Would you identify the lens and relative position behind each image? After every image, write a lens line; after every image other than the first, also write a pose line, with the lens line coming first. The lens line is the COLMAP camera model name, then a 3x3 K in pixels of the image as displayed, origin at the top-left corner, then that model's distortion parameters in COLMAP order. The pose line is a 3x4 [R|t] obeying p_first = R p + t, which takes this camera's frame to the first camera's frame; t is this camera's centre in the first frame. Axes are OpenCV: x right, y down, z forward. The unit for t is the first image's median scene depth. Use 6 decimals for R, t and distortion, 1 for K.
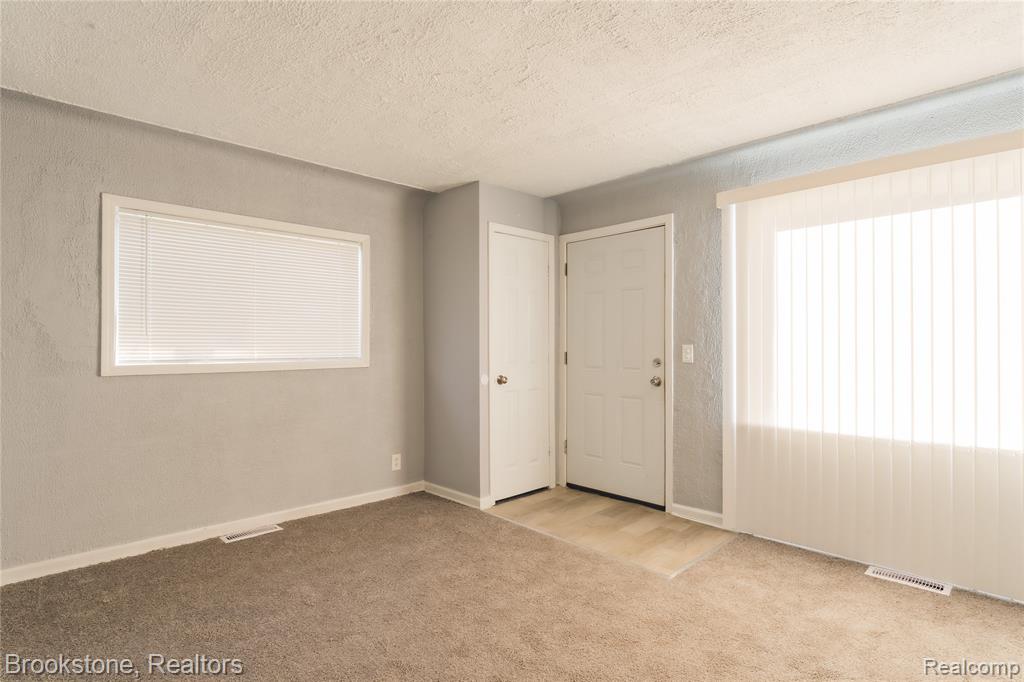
lens RADIAL K [[537.8, 0, 503.5], [0, 537.8, 342.9], [0, 0, 1]] dist [-0.004626, -0.002261]
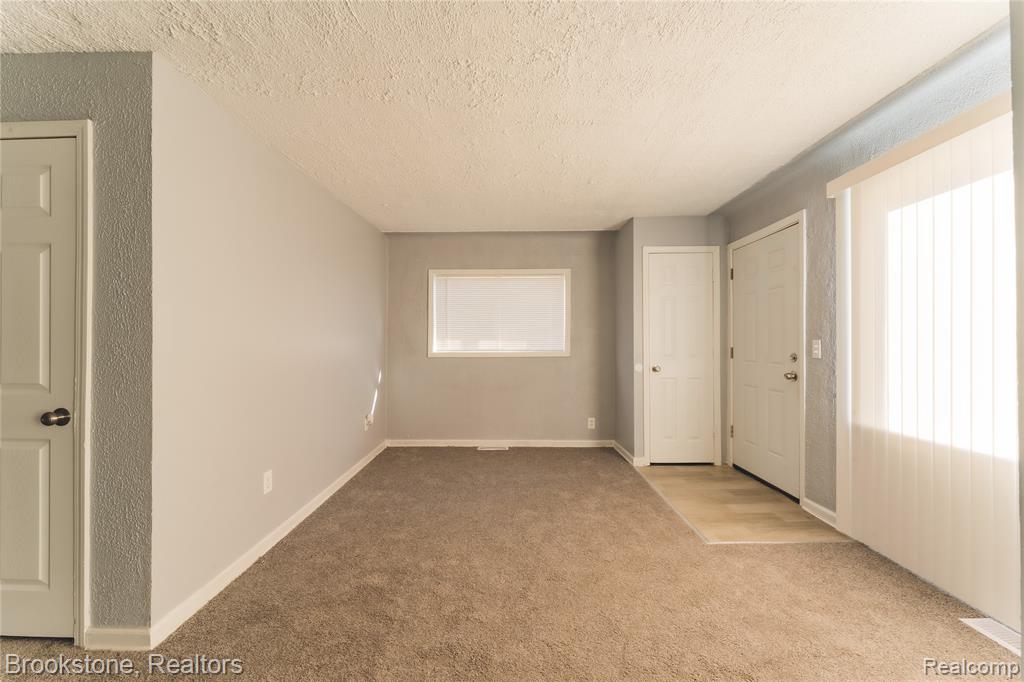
lens RADIAL K [[418.4, 0, 506.0], [0, 418.4, 345.3], [0, 0, 1]] dist [-0.006725, 0.001086]
pose [[0.704151, 0.000572, -0.710050, 0.476338], [0.003824, 0.999982, 0.004598, 0.007545], [0.710040, -0.005953, 0.704137, 0.054561]]
